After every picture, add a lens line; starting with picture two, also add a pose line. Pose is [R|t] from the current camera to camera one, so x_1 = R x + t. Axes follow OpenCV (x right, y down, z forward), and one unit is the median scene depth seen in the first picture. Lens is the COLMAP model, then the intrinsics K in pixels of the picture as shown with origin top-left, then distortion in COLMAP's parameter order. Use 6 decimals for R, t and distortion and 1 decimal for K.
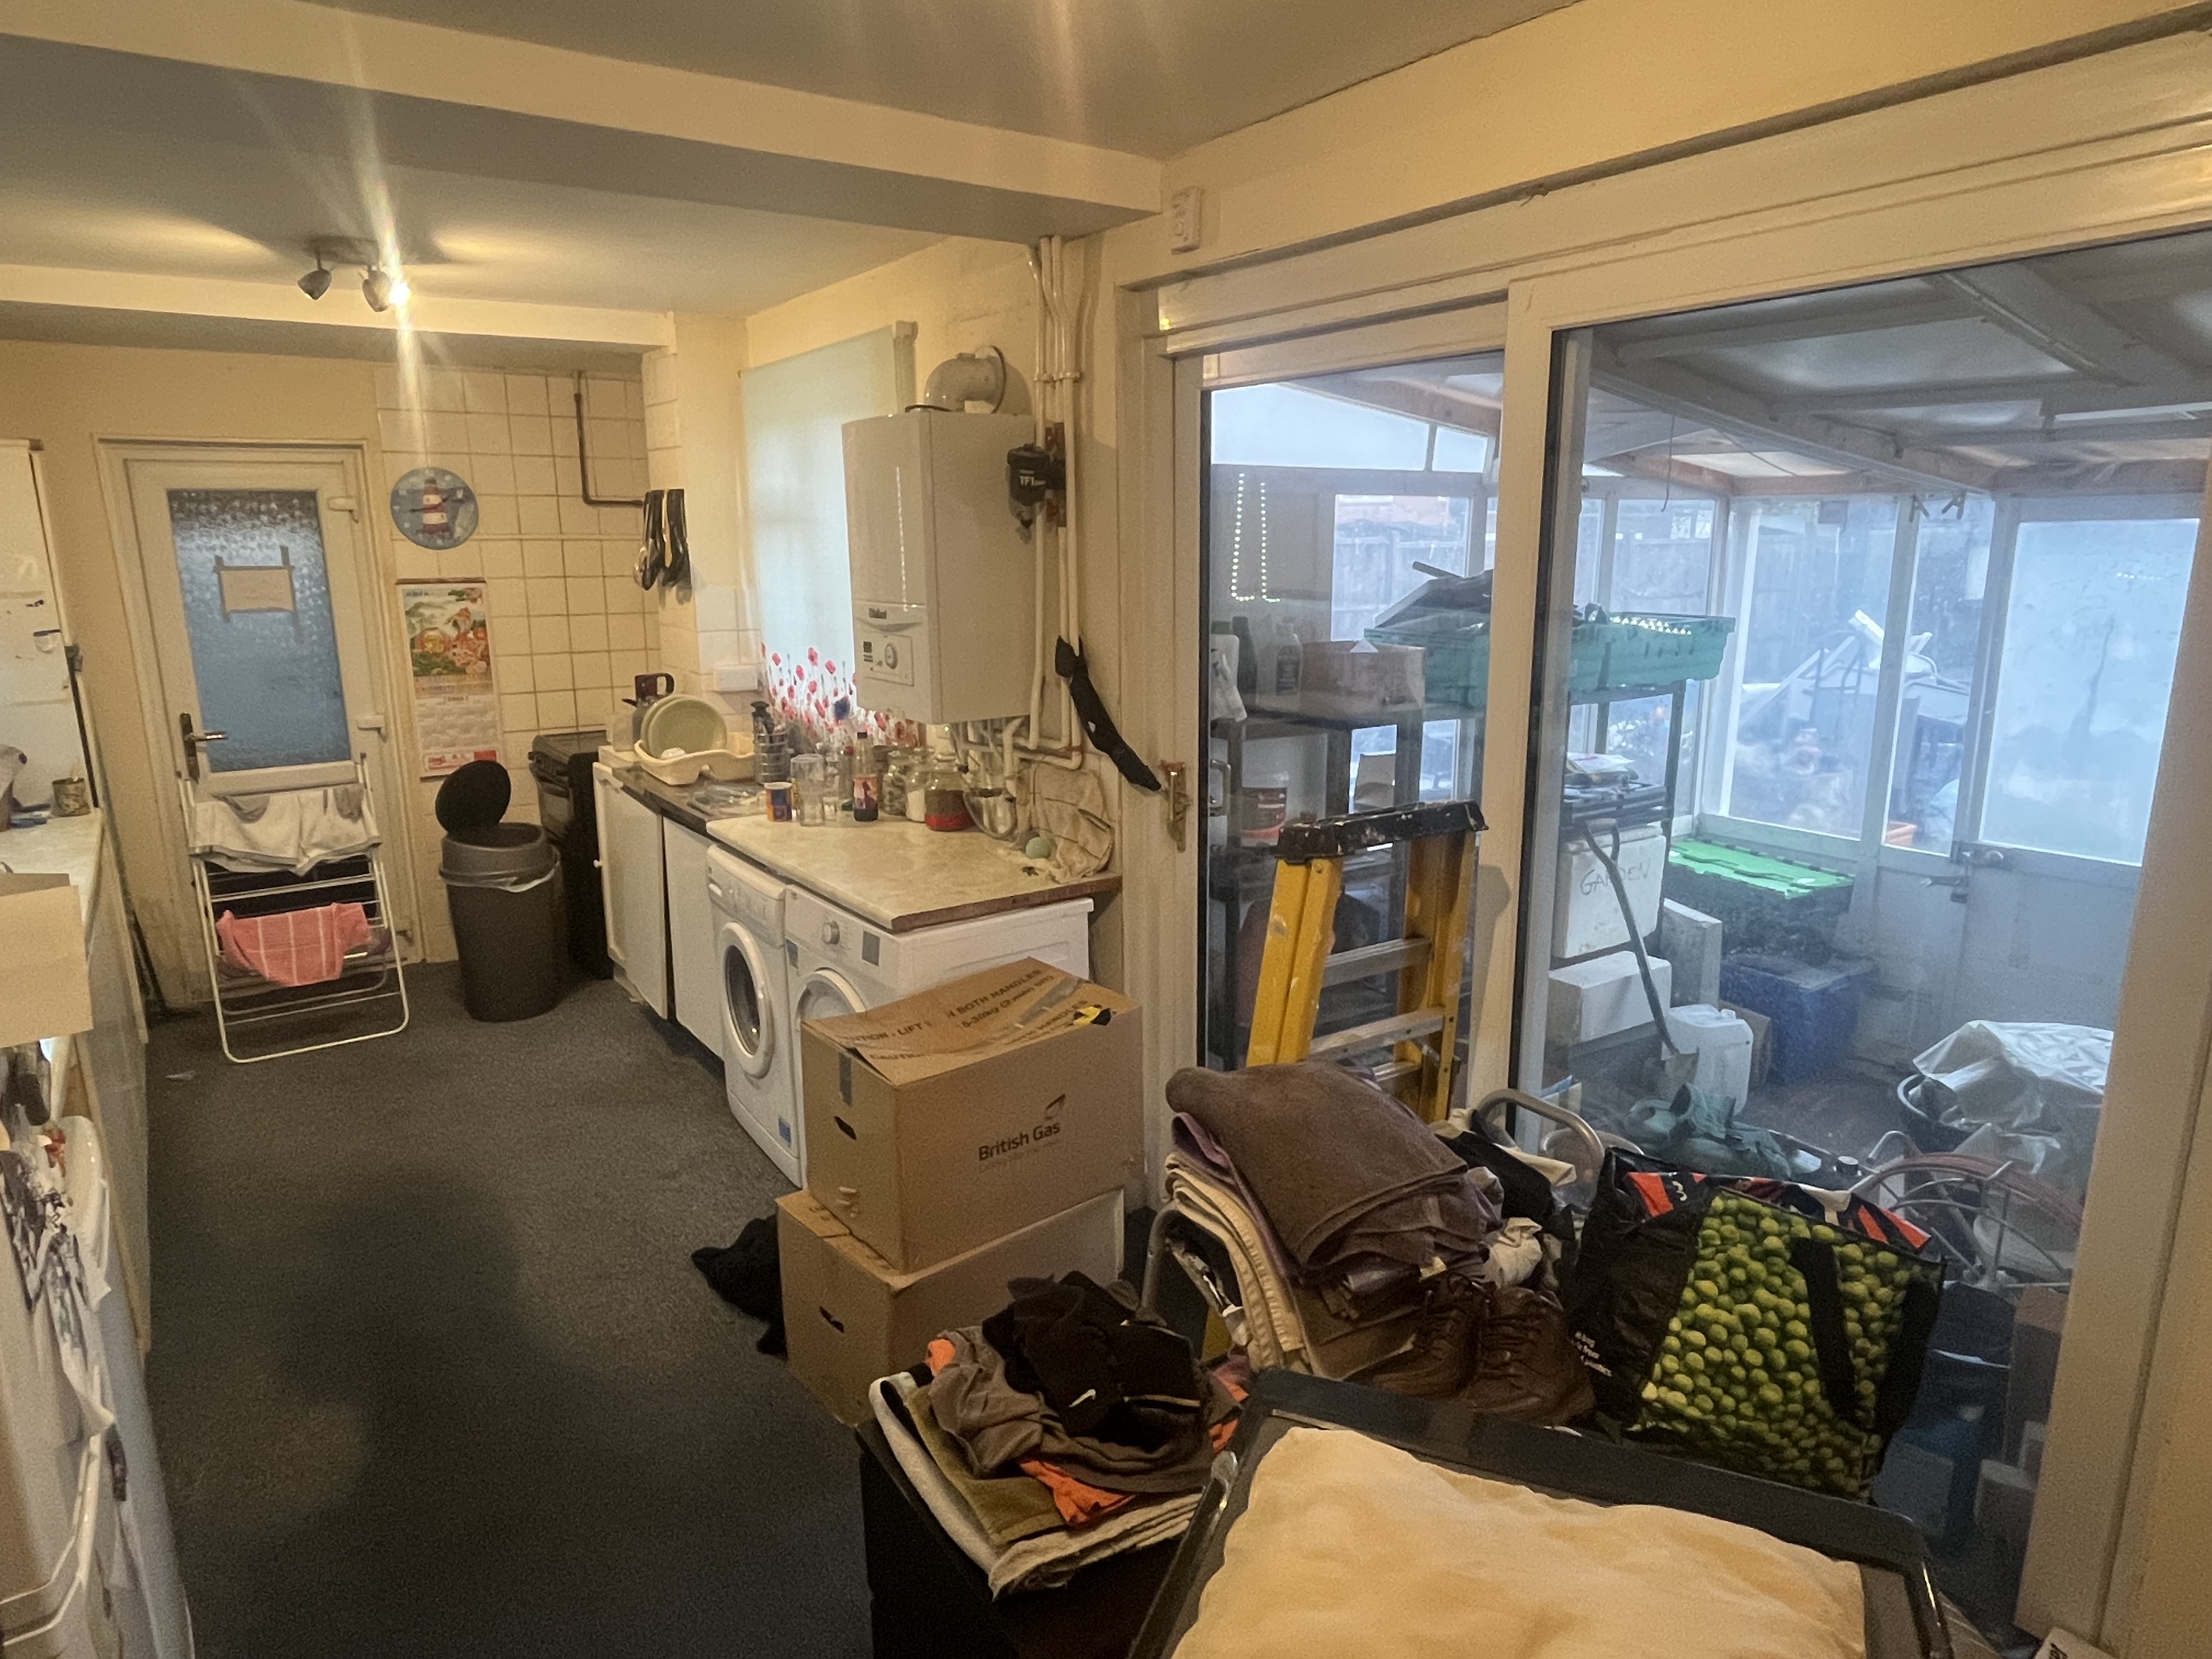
lens RADIAL K [[1312.9, 0, 1096.3], [0, 1312.9, 832.3], [0, 0, 1]] dist [0.001722, -0.001846]
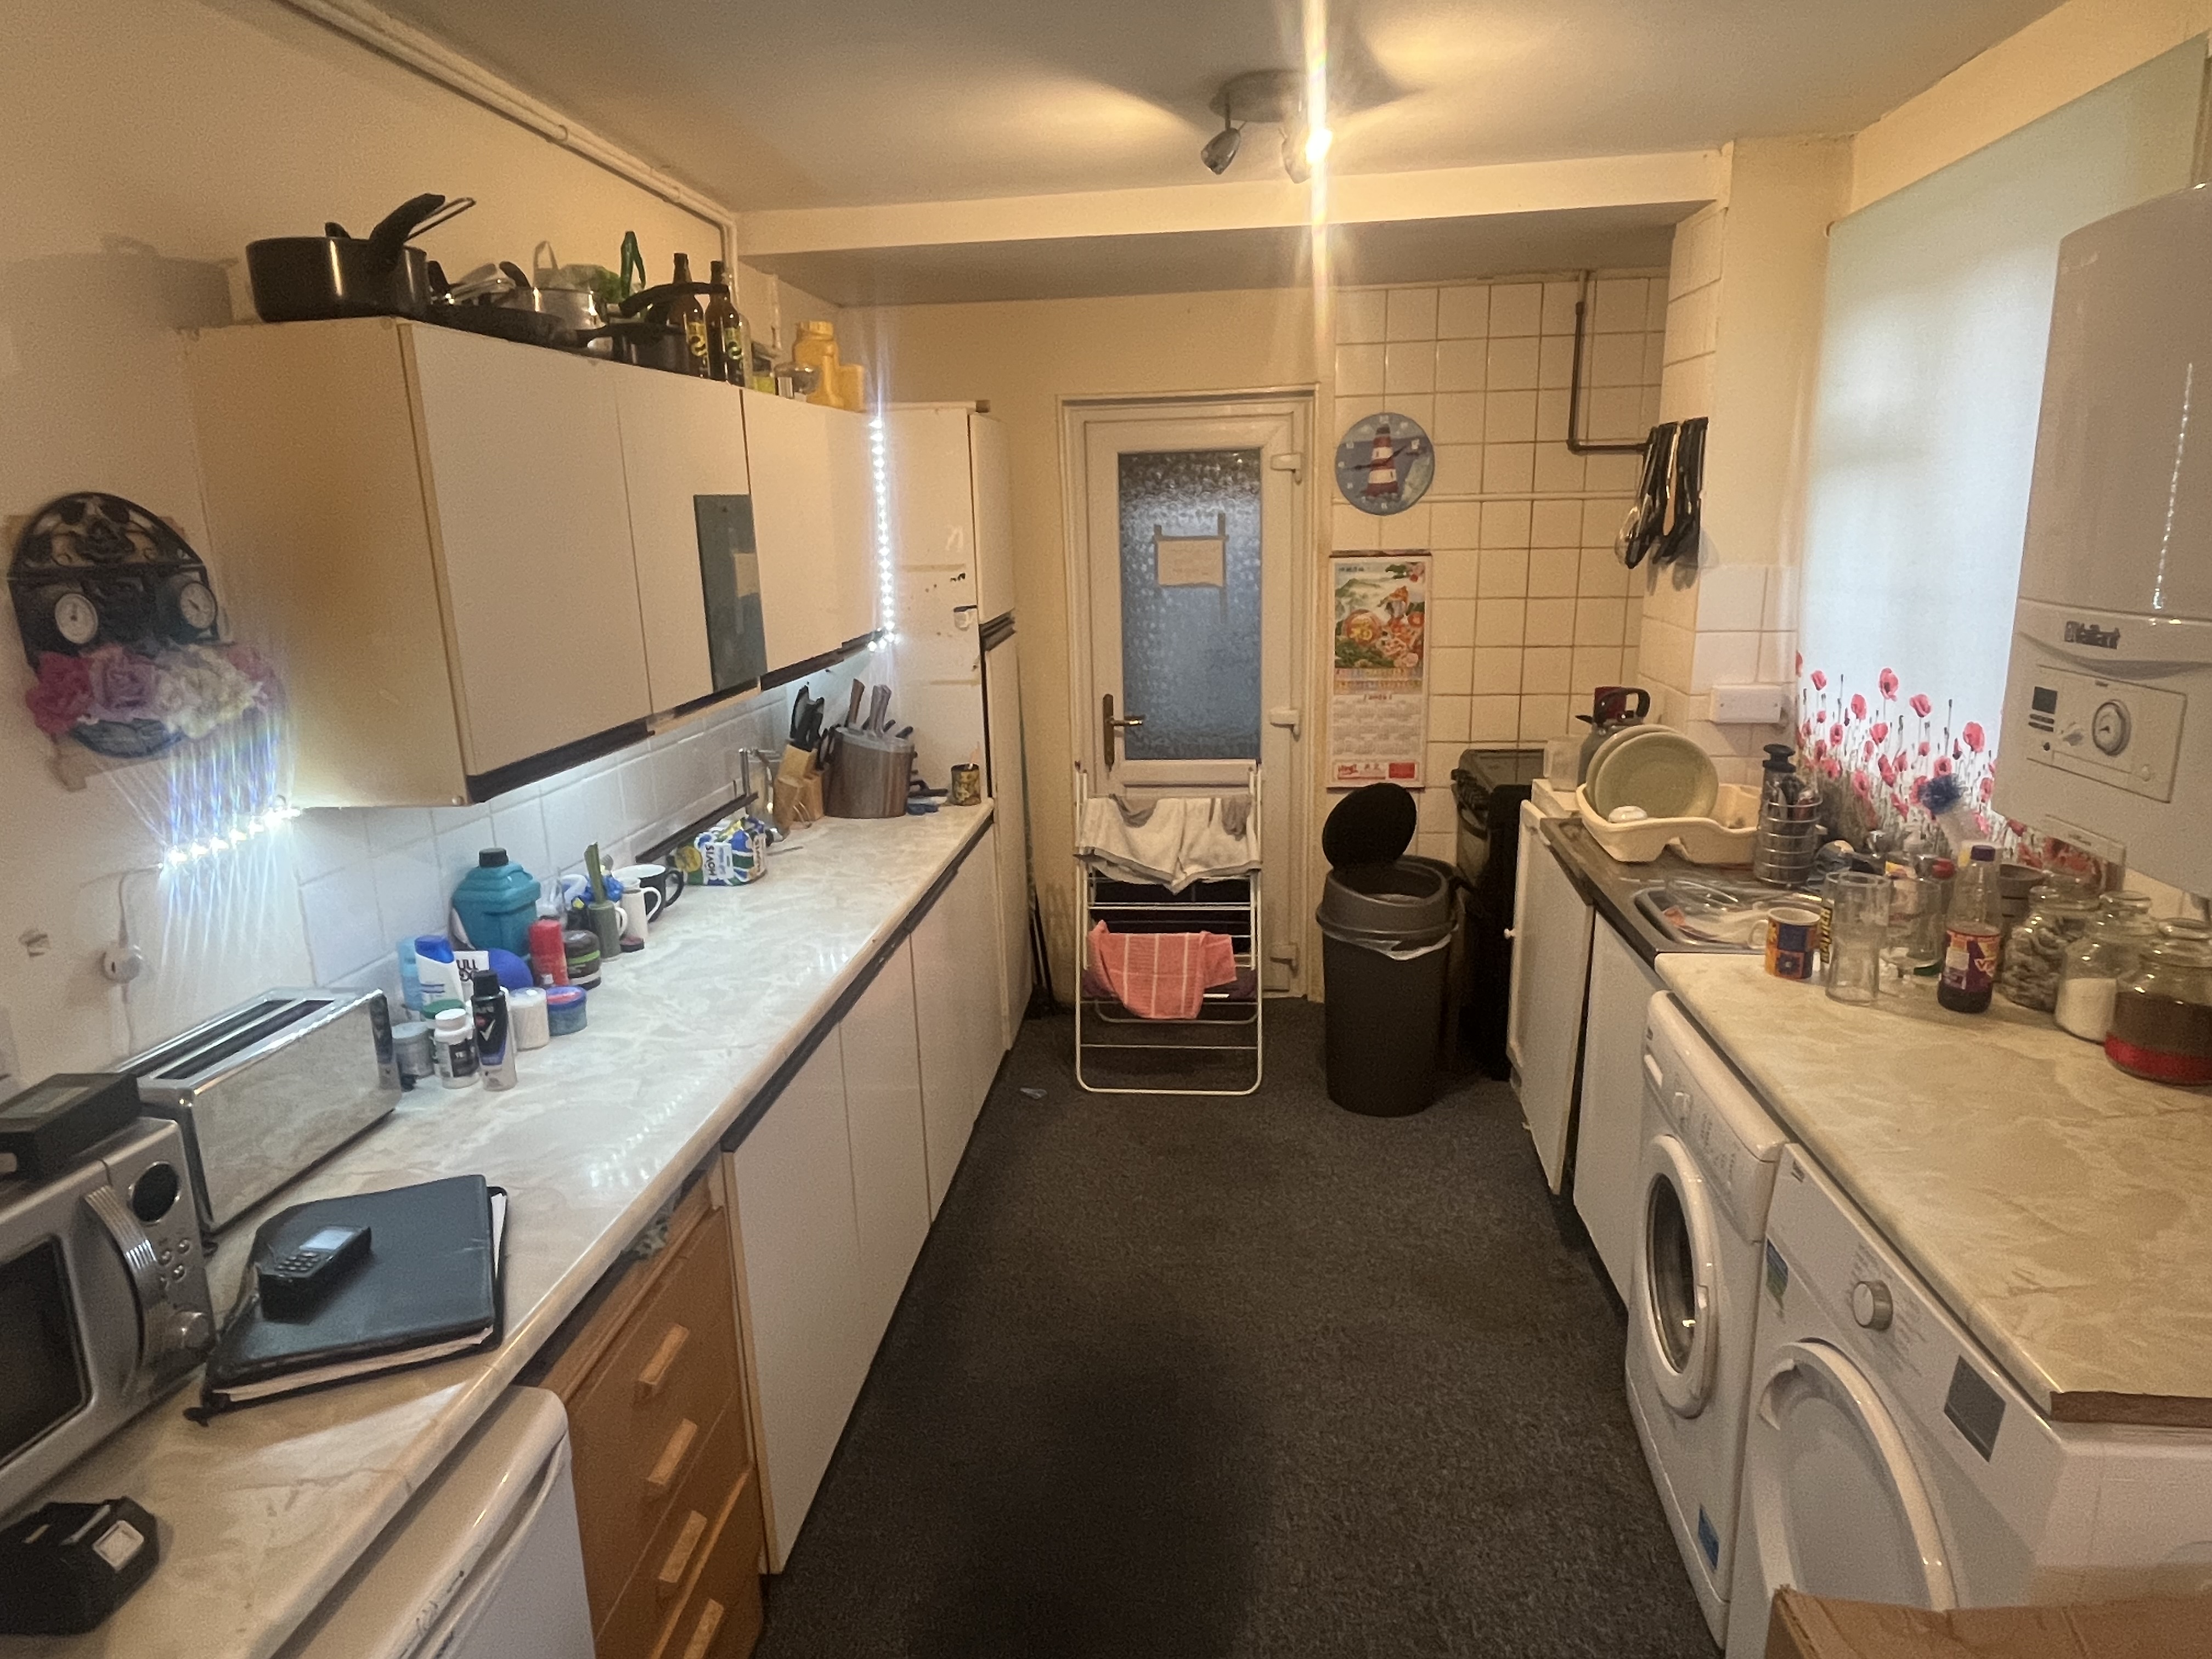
lens RADIAL K [[1312.9, 0, 1099.2], [0, 1312.9, 825.2], [0, 0, 1]] dist [0.001722, -0.001846]
pose [[0.749542, 0.139588, -0.647072, -0.084740], [-0.127664, 0.989645, 0.065607, -0.060586], [0.649530, 0.033432, 0.759601, 0.297513]]
